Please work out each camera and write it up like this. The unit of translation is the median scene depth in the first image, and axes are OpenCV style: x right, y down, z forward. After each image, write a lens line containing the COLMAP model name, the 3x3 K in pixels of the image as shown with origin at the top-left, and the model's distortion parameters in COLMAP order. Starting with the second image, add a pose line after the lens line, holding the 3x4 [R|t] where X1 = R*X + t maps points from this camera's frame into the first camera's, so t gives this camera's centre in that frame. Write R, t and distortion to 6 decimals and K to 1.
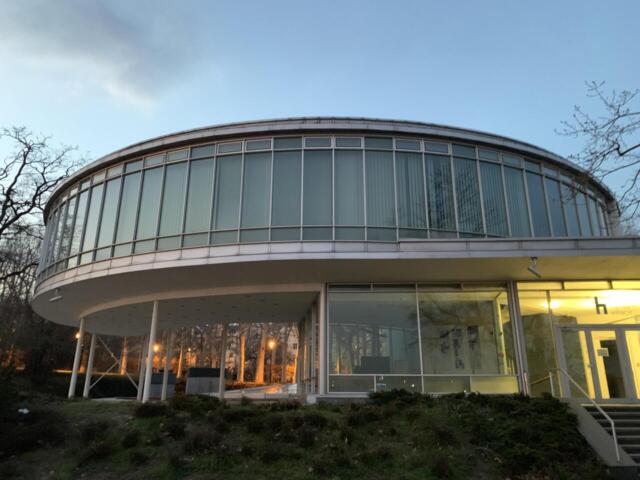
lens RADIAL K [[507.0, 0, 320.0], [0, 507.0, 240.0], [0, 0, 1]] dist [0.045330, -0.048423]
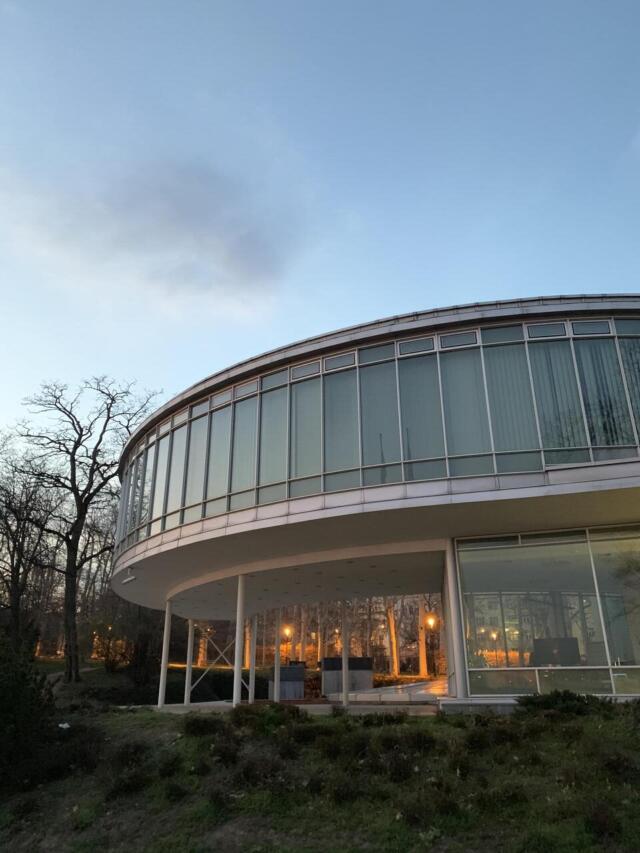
lens RADIAL K [[675.8, 0, 320.0], [0, 675.8, 426.5], [0, 0, 1]] dist [0.045330, -0.048423]
pose [[0.956607, -0.117075, -0.266829, 0.109282], [0.097059, 0.991464, -0.087051, -0.004841], [0.274743, 0.057376, 0.959804, 0.024866]]
